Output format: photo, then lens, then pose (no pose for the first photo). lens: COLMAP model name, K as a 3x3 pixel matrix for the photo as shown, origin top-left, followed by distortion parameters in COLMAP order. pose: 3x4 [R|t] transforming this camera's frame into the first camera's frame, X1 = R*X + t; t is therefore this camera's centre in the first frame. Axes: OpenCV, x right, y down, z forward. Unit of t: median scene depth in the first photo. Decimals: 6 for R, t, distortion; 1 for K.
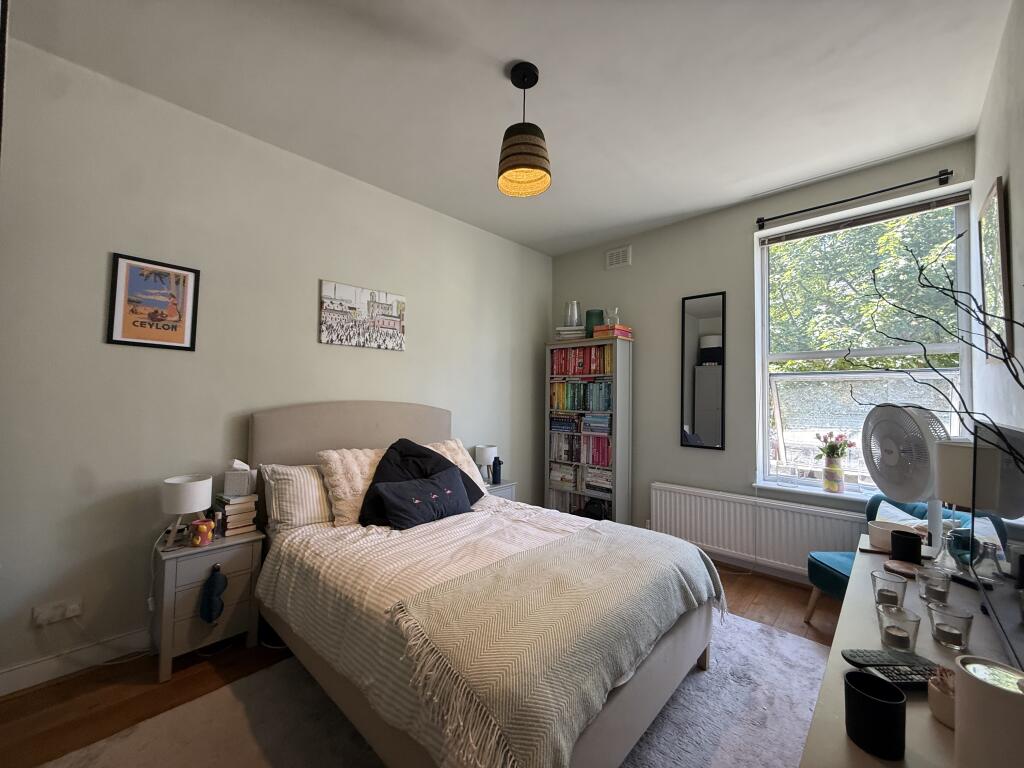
lens RADIAL K [[409.4, 0, 509.9], [0, 409.4, 380.3], [0, 0, 1]] dist [-0.002209, -0.000062]
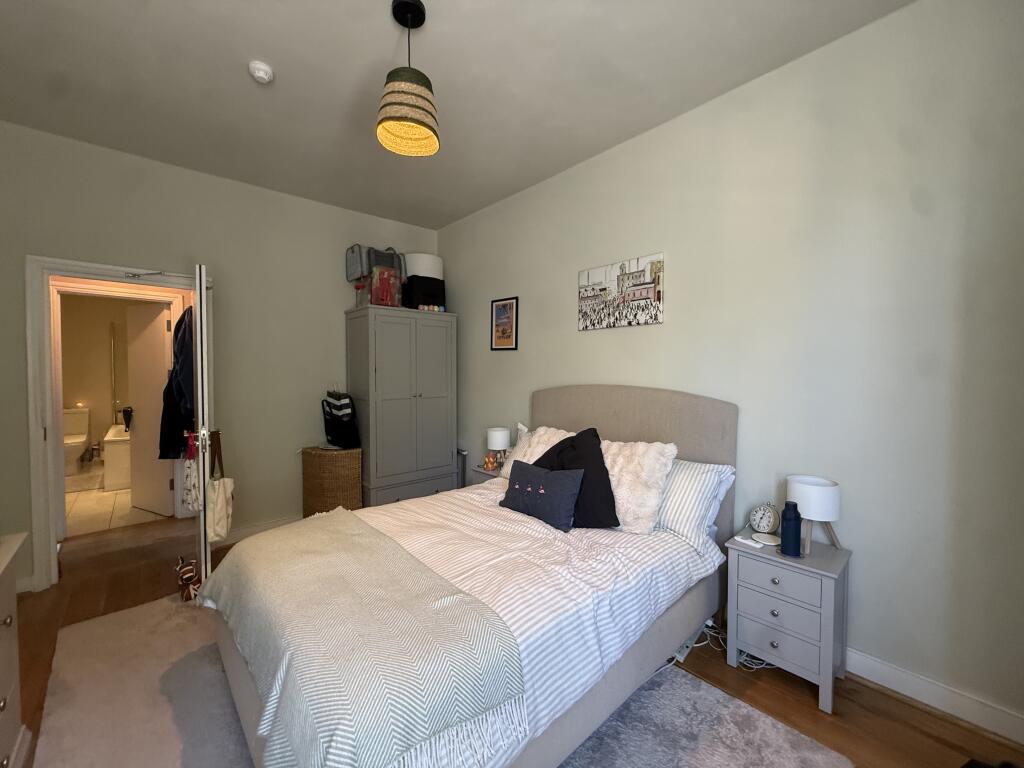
lens RADIAL K [[409.4, 0, 509.9], [0, 409.4, 383.3], [0, 0, 1]] dist [-0.002209, -0.000062]
pose [[-0.072558, 0.011059, -0.997303, 0.589297], [0.030535, 0.999494, 0.008861, 0.030323], [0.996897, -0.029809, -0.072859, 0.829785]]
